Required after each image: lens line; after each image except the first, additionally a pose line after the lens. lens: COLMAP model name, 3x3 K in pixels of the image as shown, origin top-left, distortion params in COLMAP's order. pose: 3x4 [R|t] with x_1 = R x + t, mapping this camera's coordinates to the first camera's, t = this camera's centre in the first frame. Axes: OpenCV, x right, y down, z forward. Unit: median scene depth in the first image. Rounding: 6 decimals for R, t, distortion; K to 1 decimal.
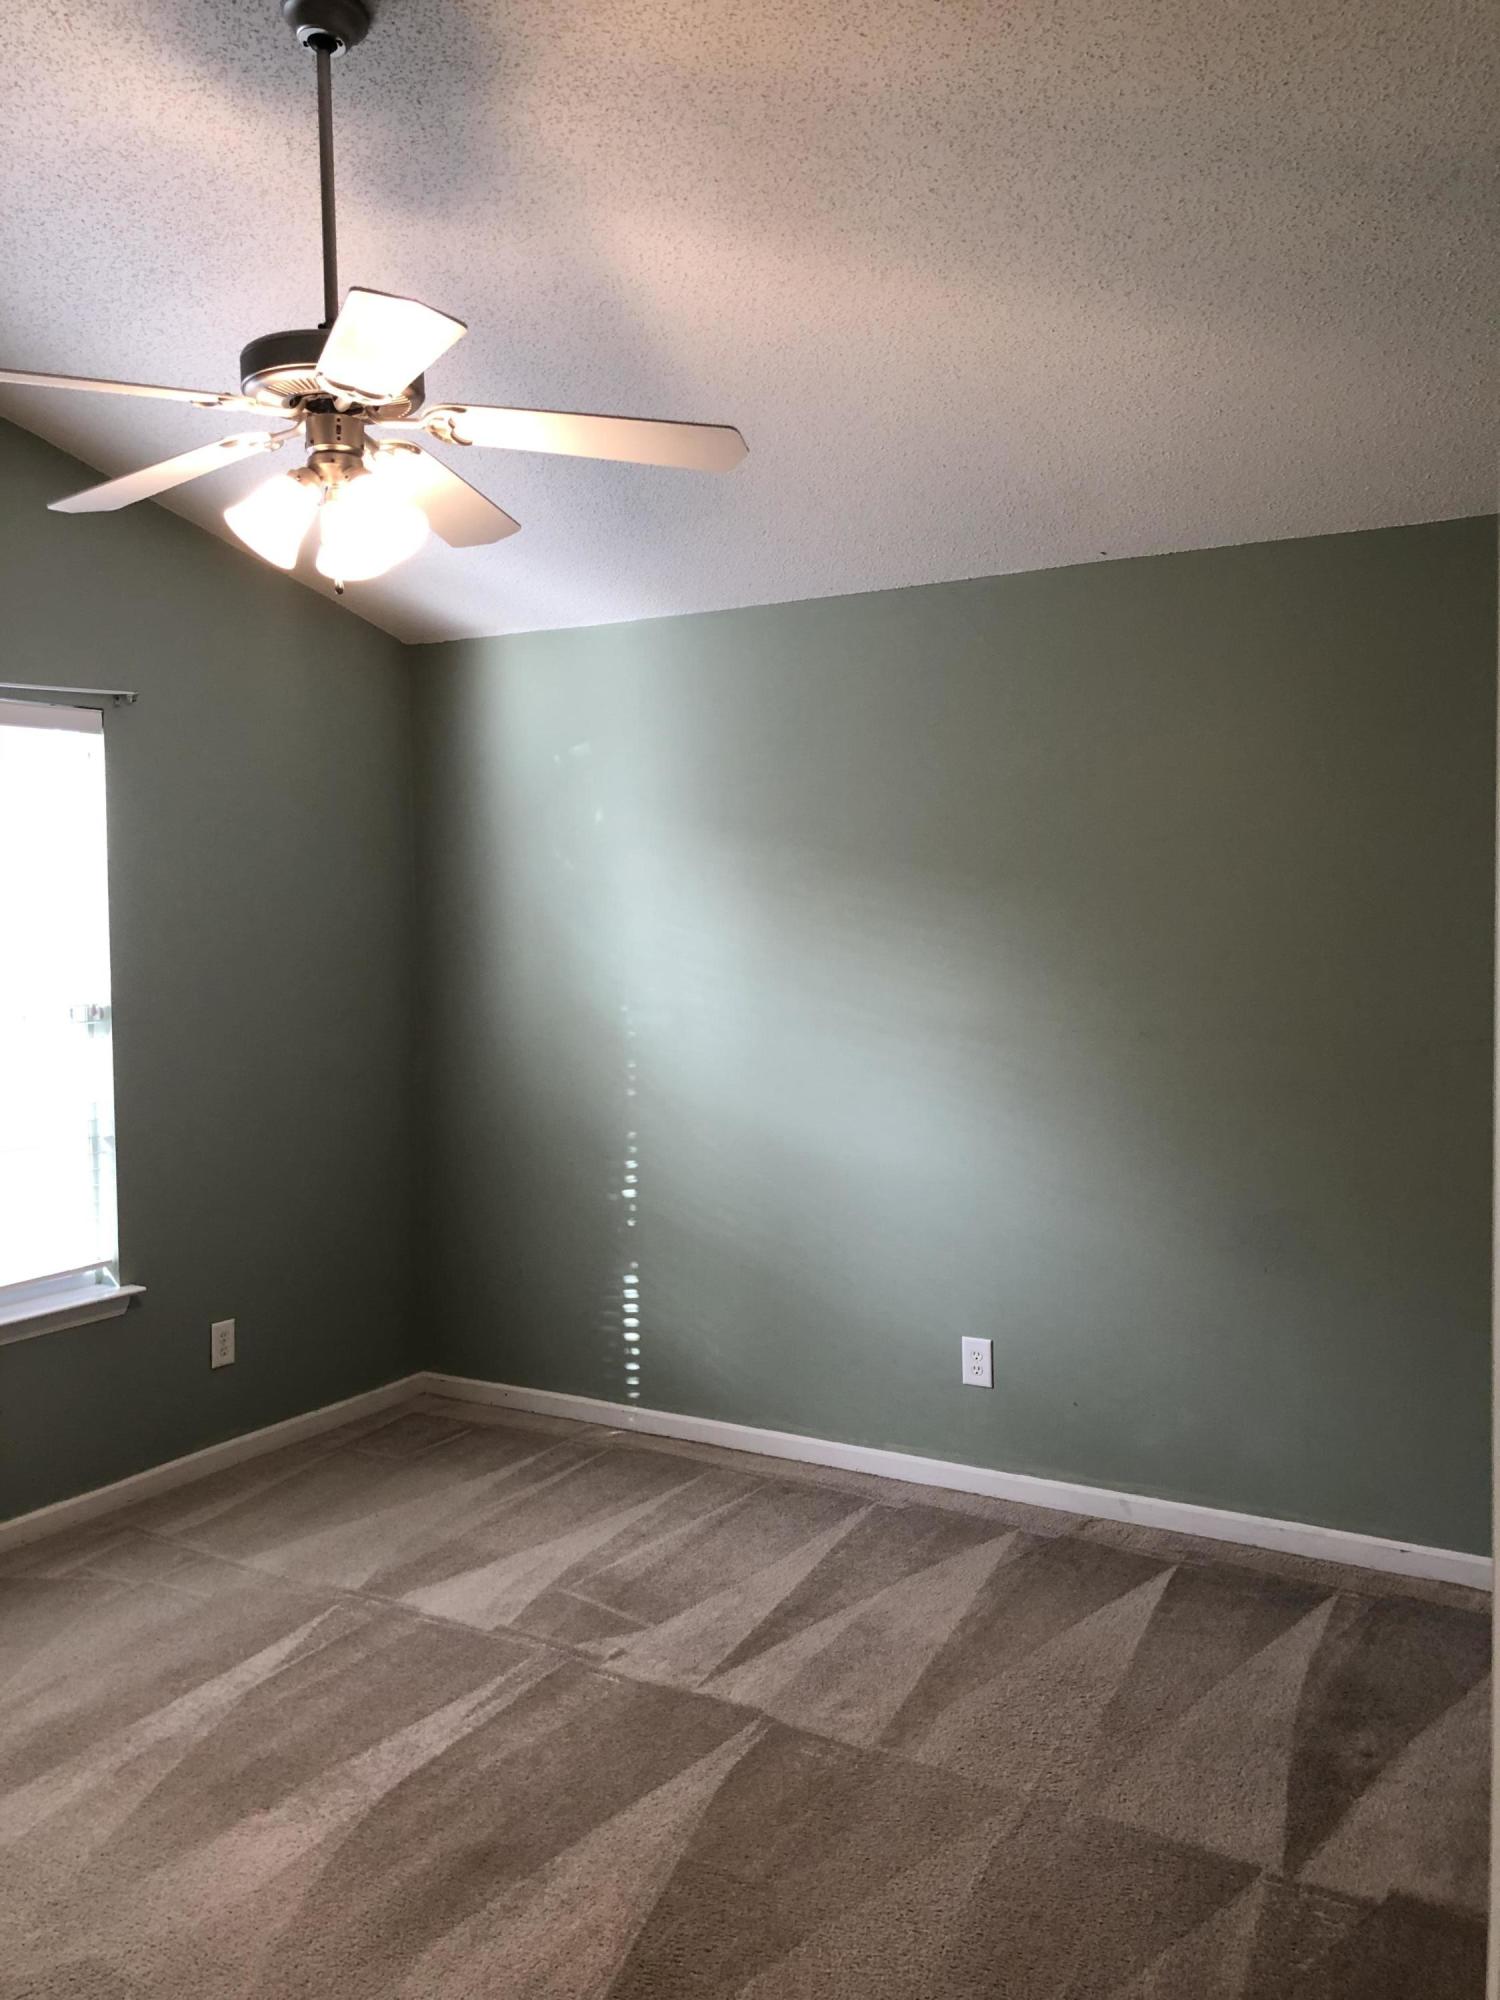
lens RADIAL K [[1643.6, 0, 752.4], [0, 1643.6, 990.4], [0, 0, 1]] dist [0.028984, -0.012588]
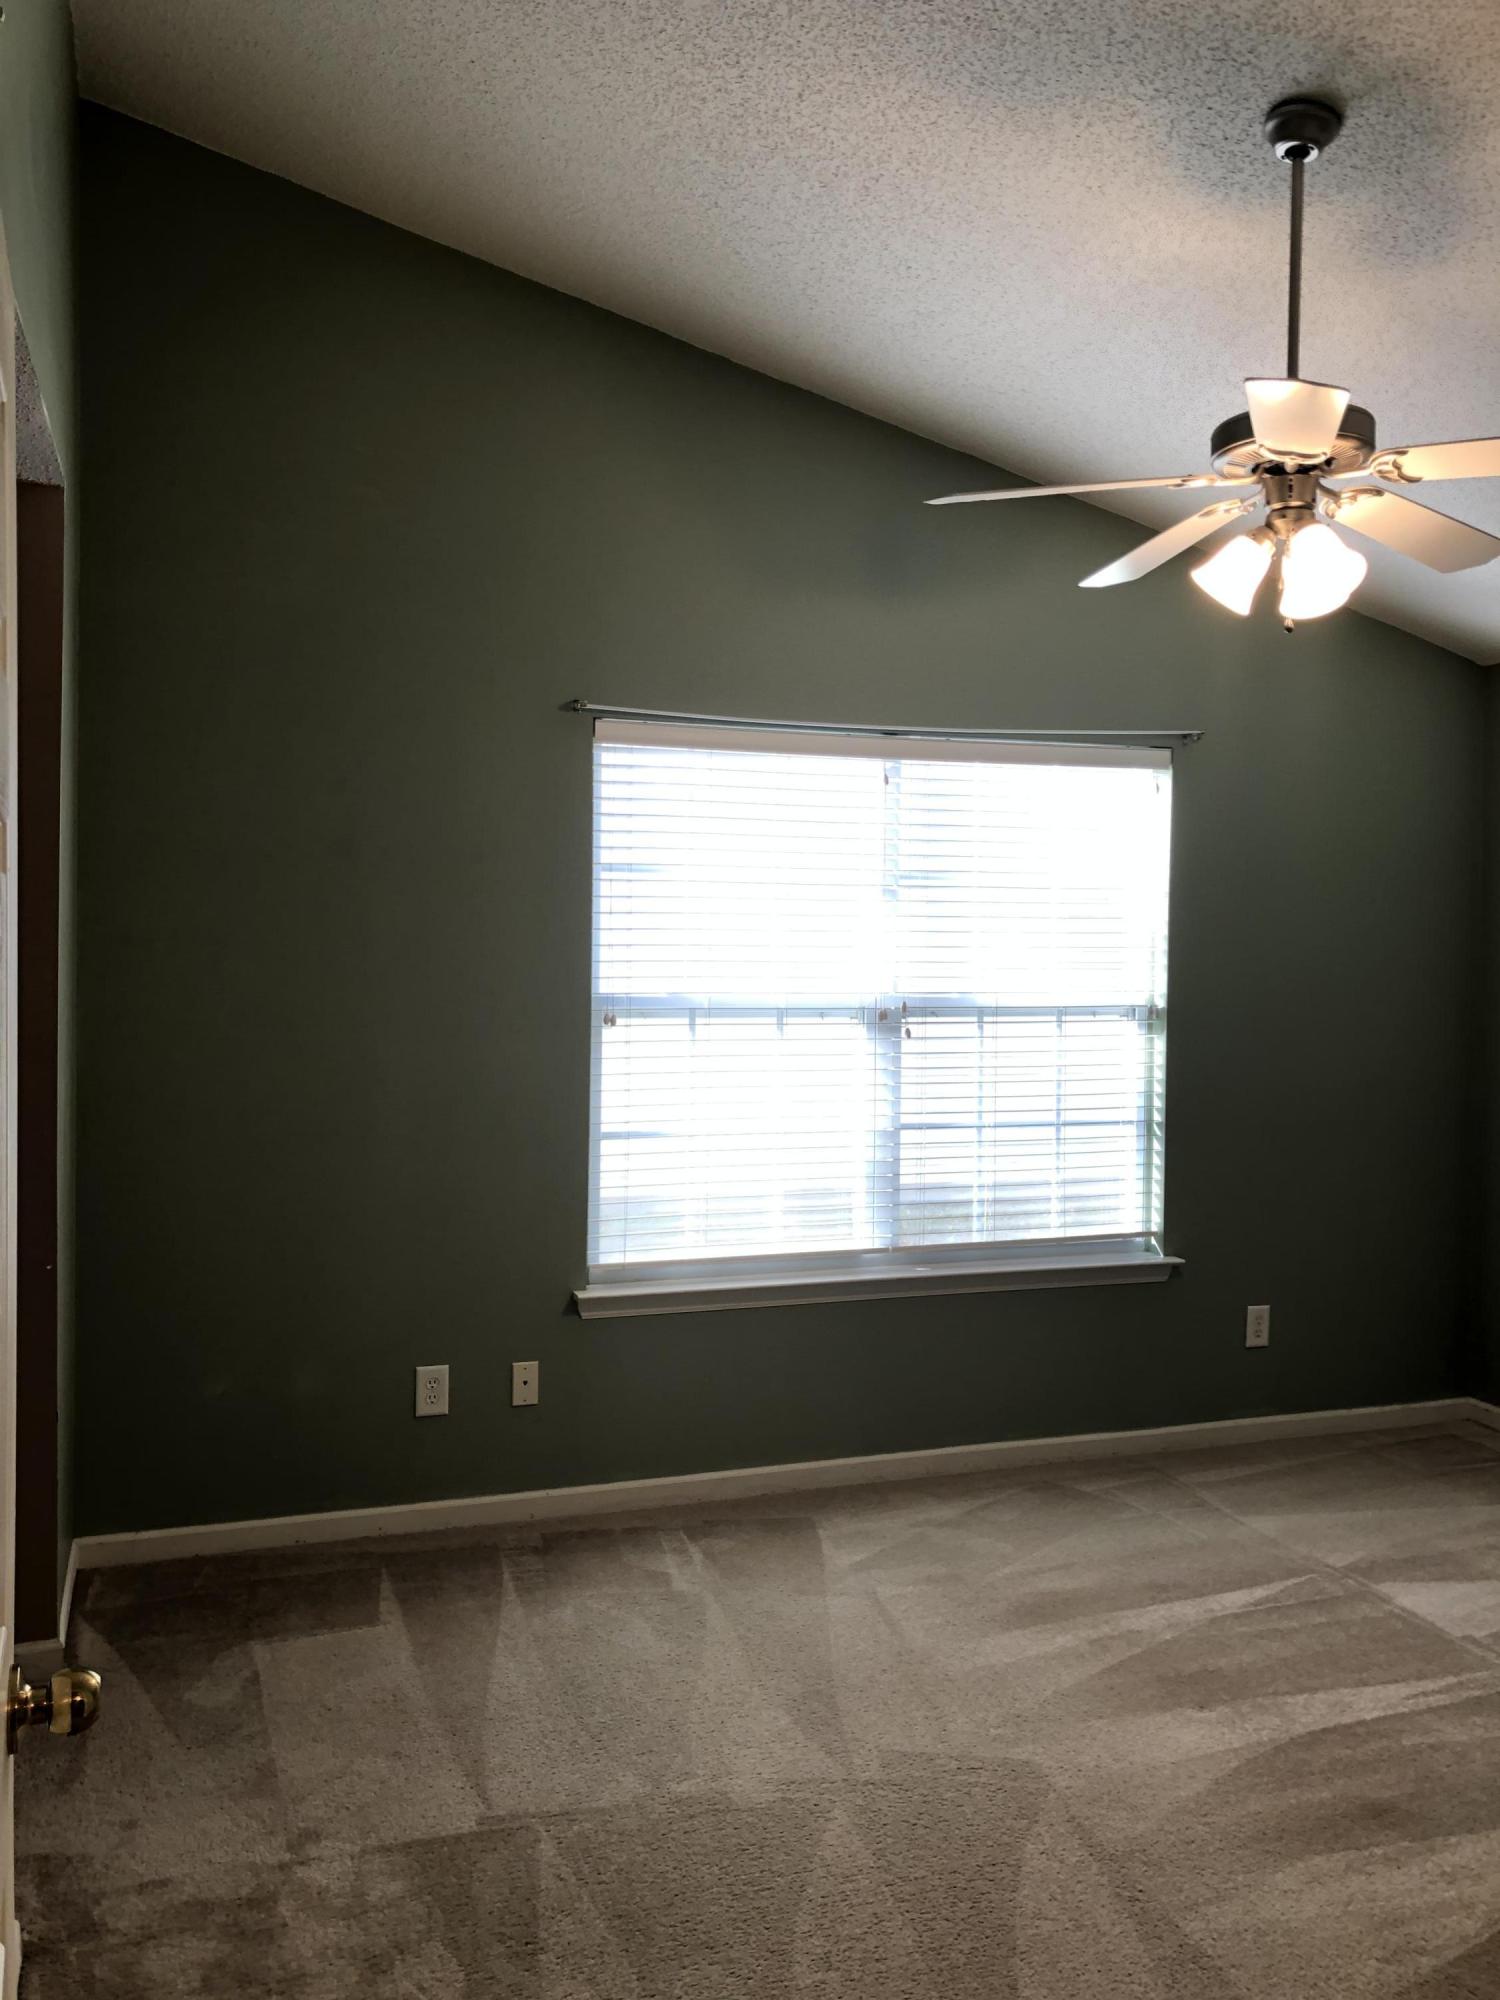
lens RADIAL K [[1643.6, 0, 752.4], [0, 1643.6, 990.4], [0, 0, 1]] dist [0.028984, -0.012588]
pose [[0.768480, 0.038158, -0.638735, 0.169974], [-0.051556, 0.998667, -0.002368, 0.021798], [0.637794, 0.034750, 0.769423, -0.080237]]
